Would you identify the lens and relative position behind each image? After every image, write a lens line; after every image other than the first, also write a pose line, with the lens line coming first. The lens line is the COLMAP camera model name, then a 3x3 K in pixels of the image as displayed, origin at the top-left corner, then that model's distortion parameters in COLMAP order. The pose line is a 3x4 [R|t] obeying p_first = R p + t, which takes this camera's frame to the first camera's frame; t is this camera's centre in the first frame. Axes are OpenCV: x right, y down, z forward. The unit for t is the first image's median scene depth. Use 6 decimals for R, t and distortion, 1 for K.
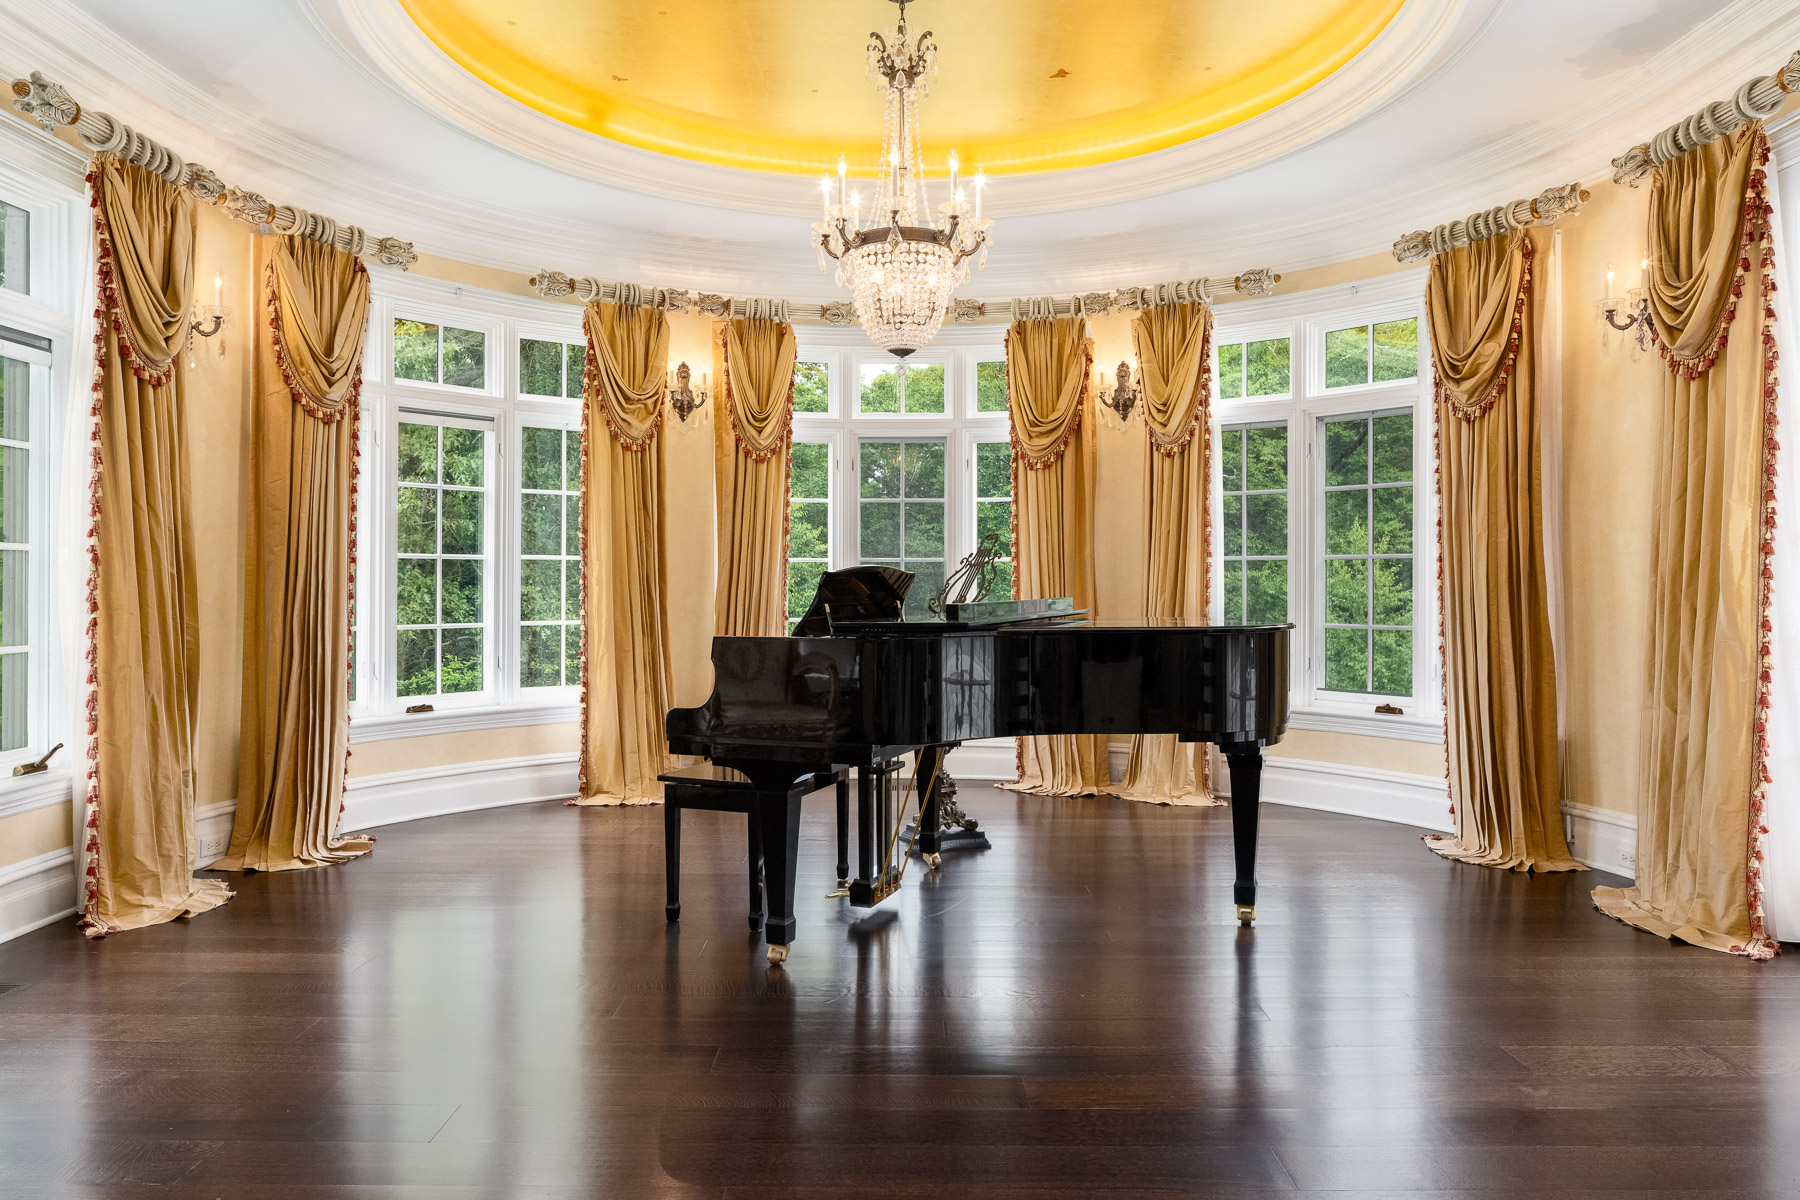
lens RADIAL K [[1232.4, 0, 902.8], [0, 1232.4, 590.3], [0, 0, 1]] dist [-0.010762, -0.002628]
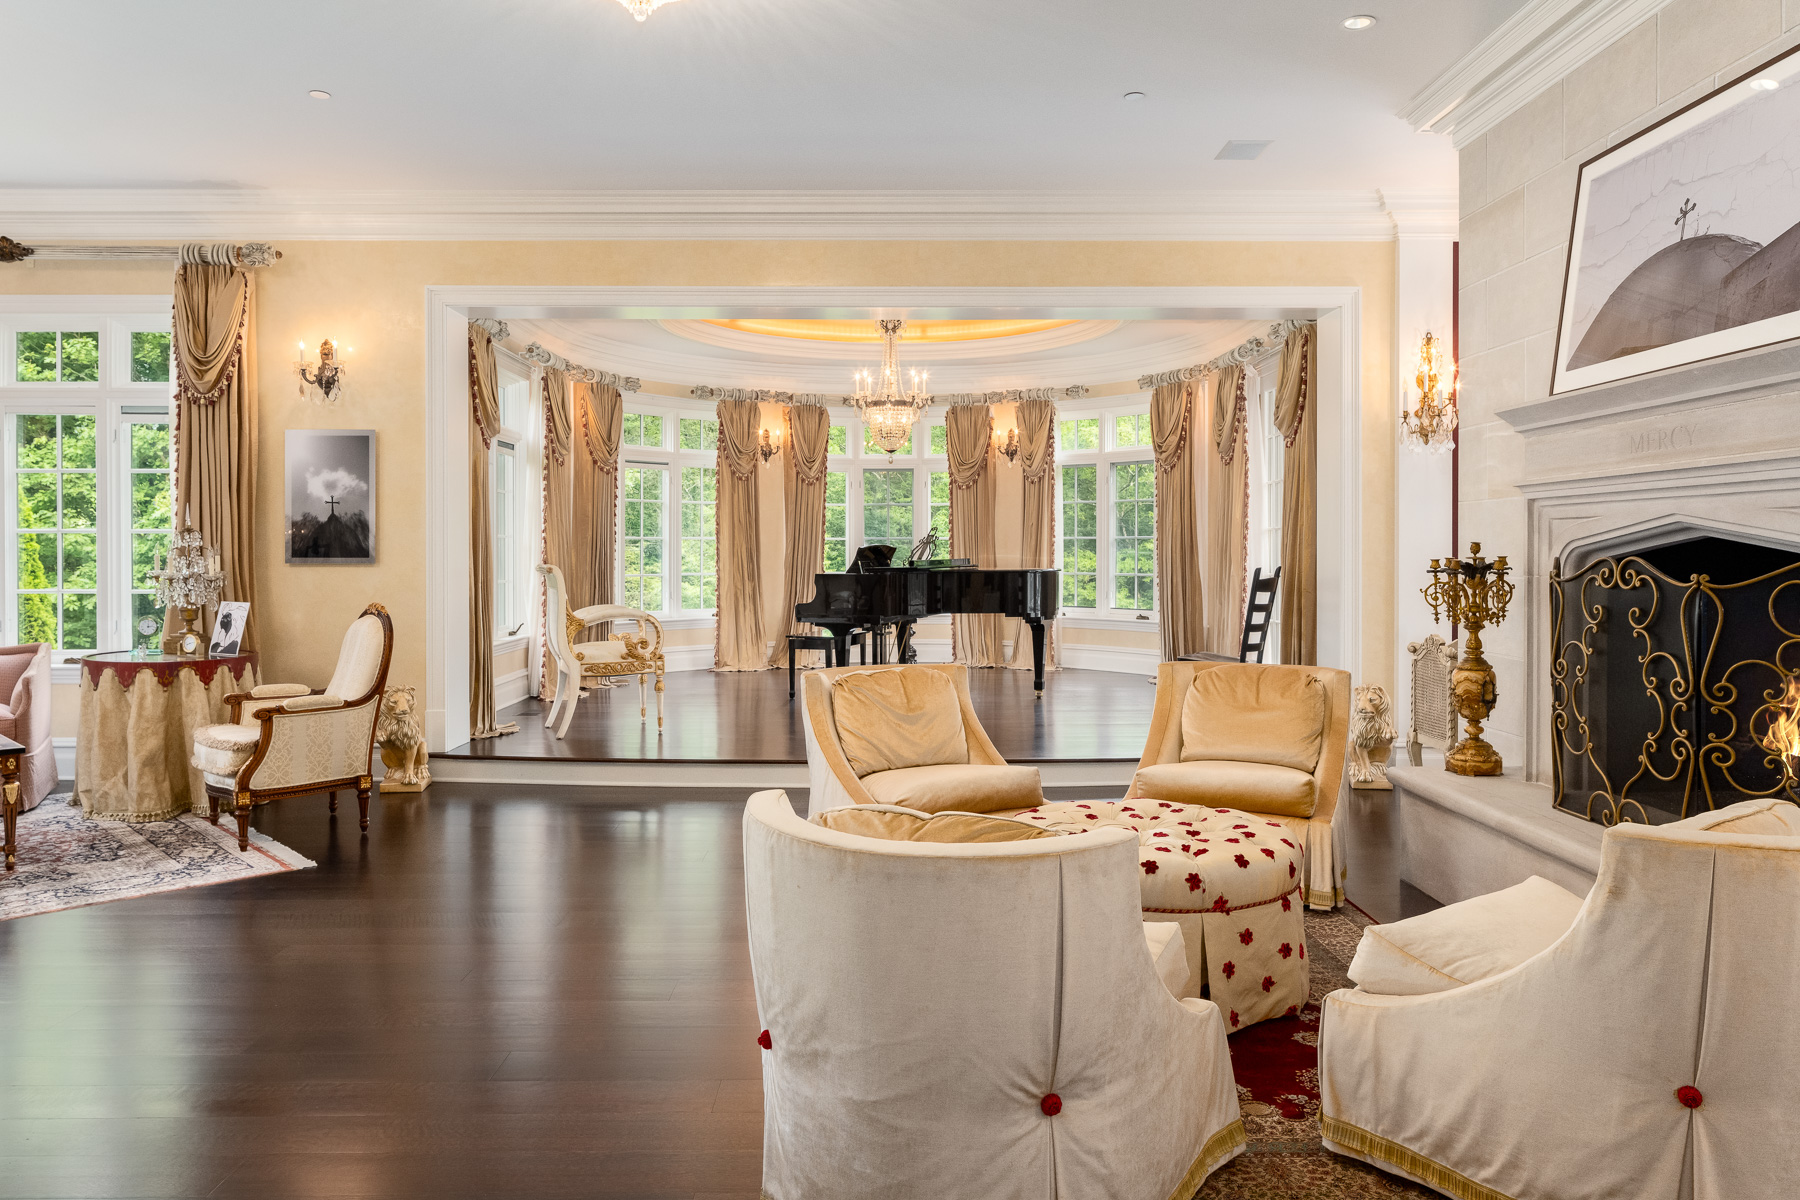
lens RADIAL K [[1232.4, 0, 894.5], [0, 1232.4, 582.2], [0, 0, 1]] dist [-0.010762, -0.002628]
pose [[0.999921, -0.001697, 0.012427, -0.015237], [0.001456, 0.999810, 0.019427, 0.003882], [-0.012458, -0.019407, 0.999734, -0.858606]]
